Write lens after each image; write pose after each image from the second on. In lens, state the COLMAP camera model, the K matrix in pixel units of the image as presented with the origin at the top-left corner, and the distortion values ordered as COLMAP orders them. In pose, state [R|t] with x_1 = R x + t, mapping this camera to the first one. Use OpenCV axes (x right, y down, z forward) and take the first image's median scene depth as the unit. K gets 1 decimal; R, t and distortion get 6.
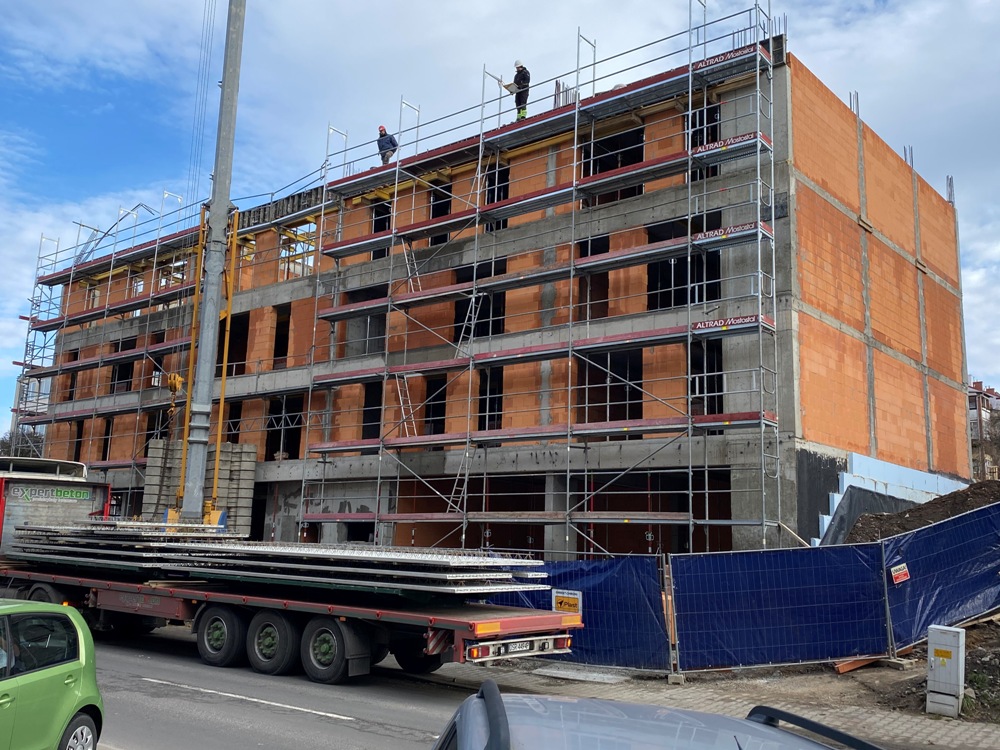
lens RADIAL K [[961.4, 0, 499.6], [0, 961.4, 370.0], [0, 0, 1]] dist [0.057940, 0.000000]
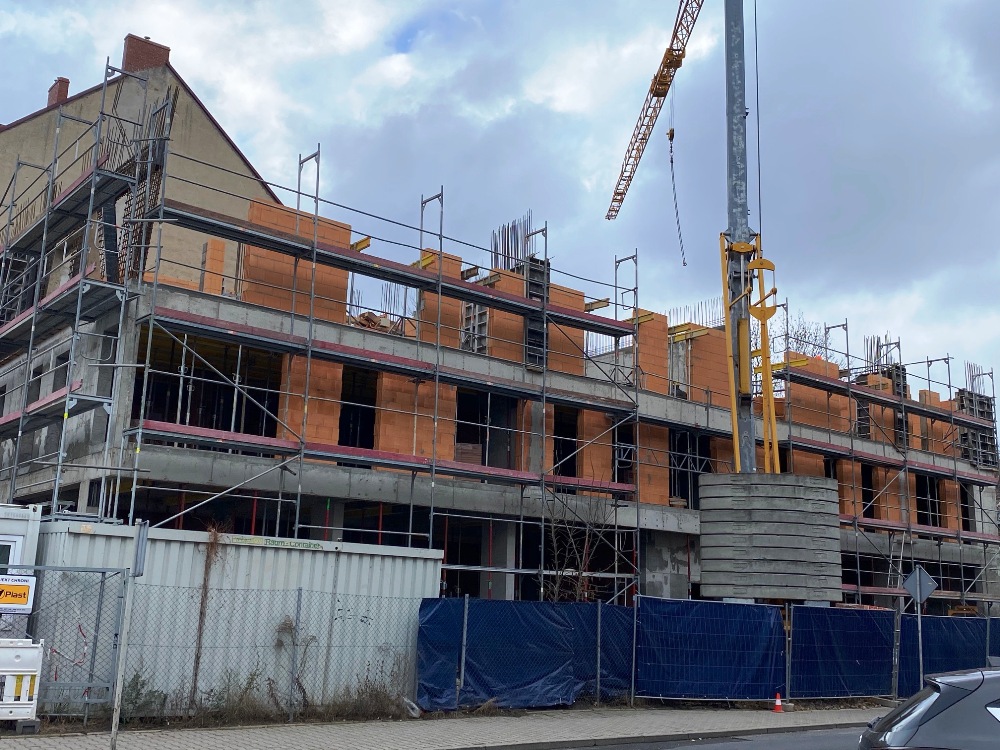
lens RADIAL K [[1064.3, 0, 500.0], [0, 1064.3, 374.3], [0, 0, 1]] dist [0.003706, 0.000000]
pose [[0.198339, 0.186796, 0.962169, -1.121758], [-0.212237, 0.966565, -0.143900, 0.141222], [-0.956879, -0.175667, 0.231353, 0.911999]]
